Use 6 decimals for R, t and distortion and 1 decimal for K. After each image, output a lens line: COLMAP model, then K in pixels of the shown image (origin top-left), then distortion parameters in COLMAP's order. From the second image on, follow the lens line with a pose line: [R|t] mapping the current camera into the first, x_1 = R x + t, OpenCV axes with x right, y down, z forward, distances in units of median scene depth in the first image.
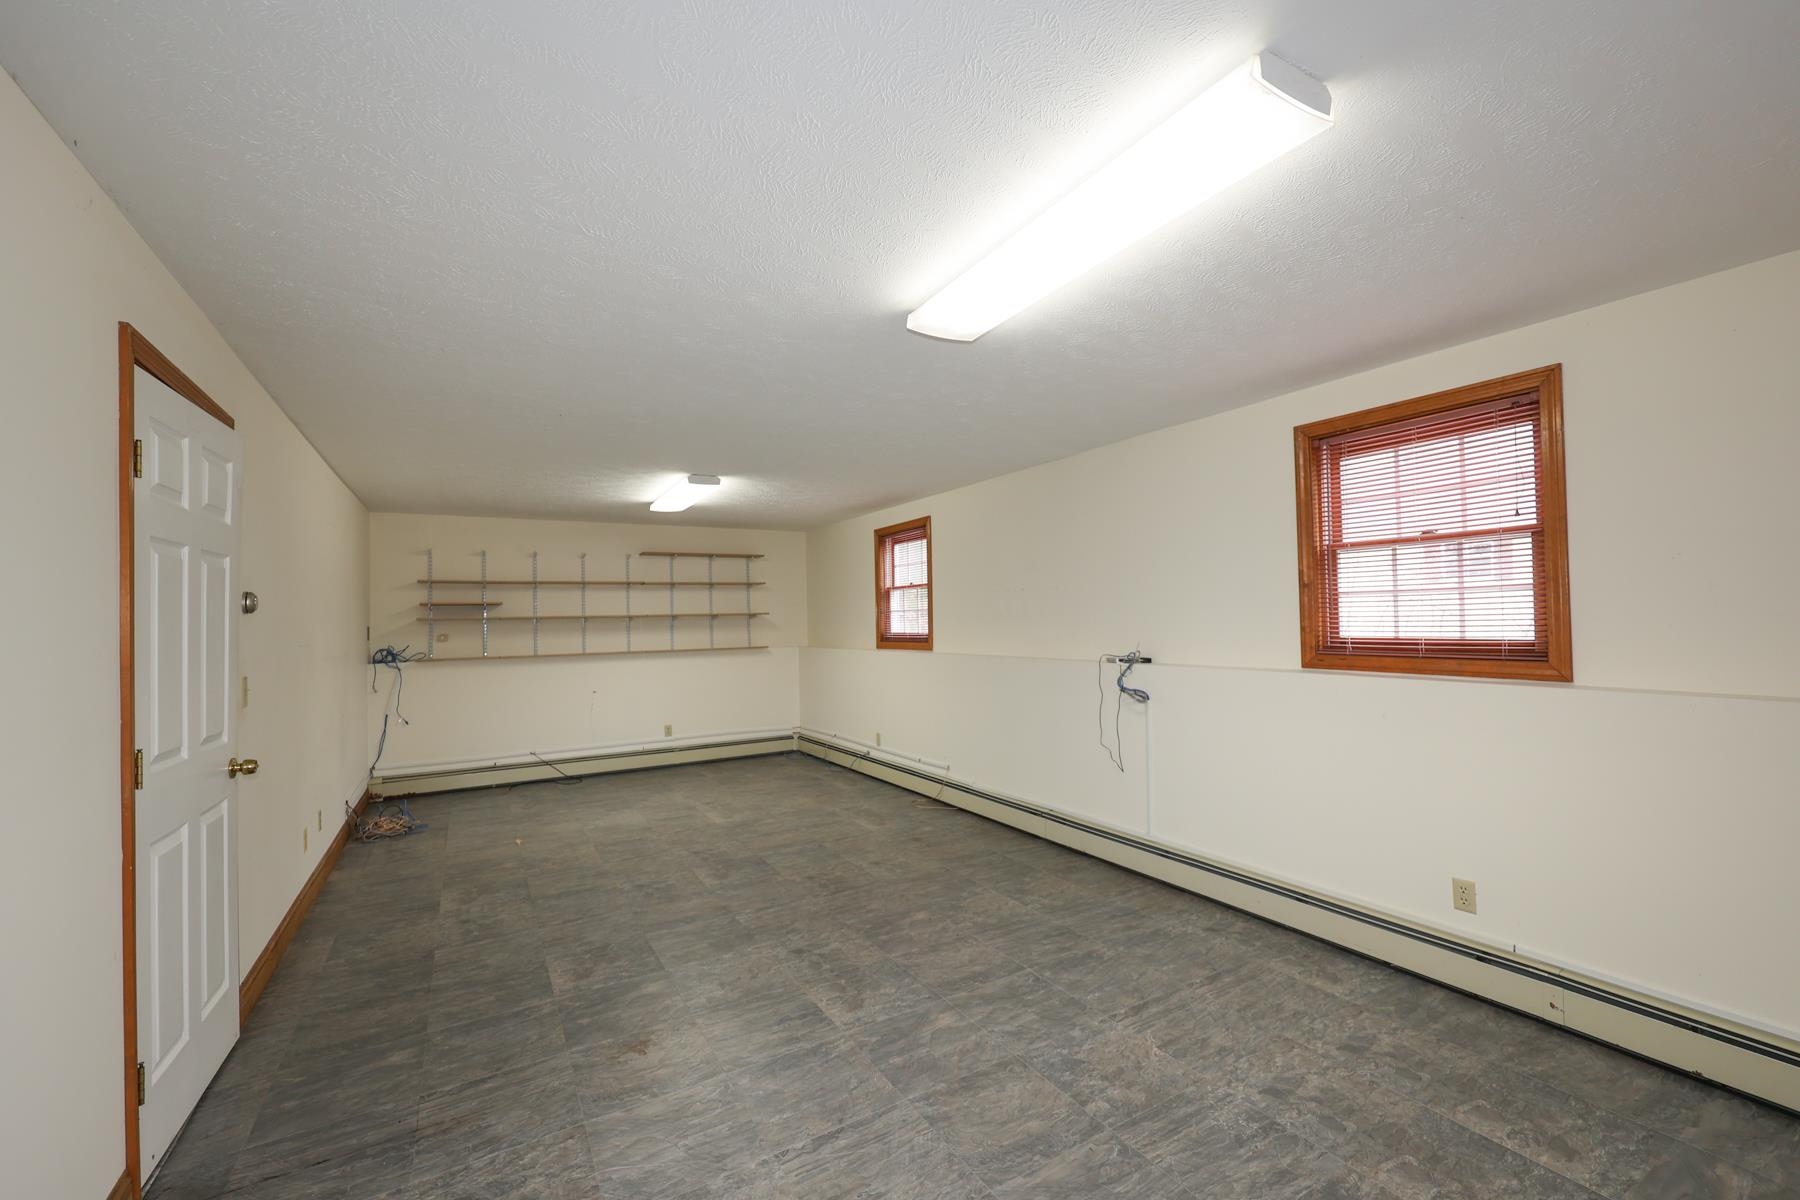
lens RADIAL K [[735.8, 0, 903.0], [0, 735.8, 605.8], [0, 0, 1]] dist [0.001470, 0.000300]
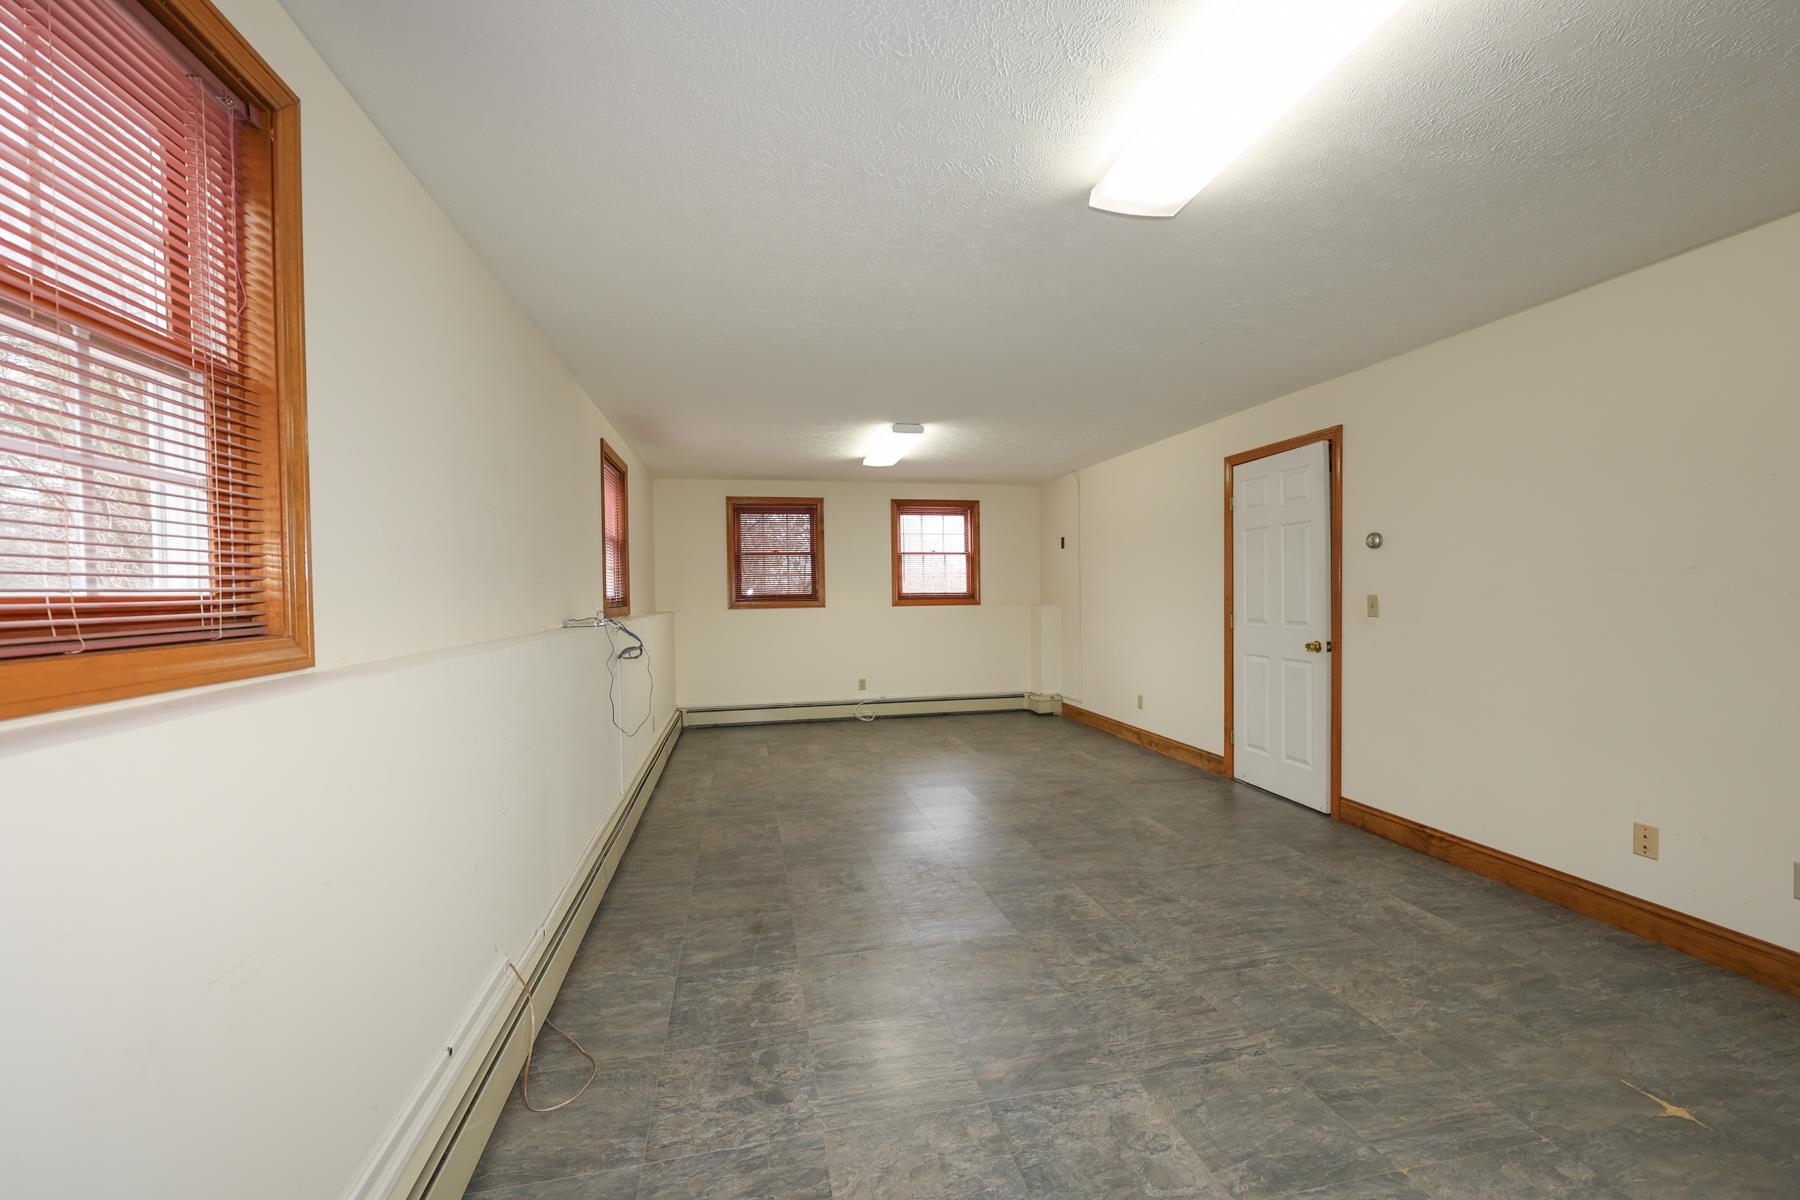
lens RADIAL K [[735.8, 0, 903.0], [0, 735.8, 605.8], [0, 0, 1]] dist [0.001470, 0.000300]
pose [[-0.950055, 0.030155, 0.310622, -0.353962], [0.028242, 0.999544, -0.010653, 0.078565], [-0.310801, -0.001349, -0.950474, 1.874469]]
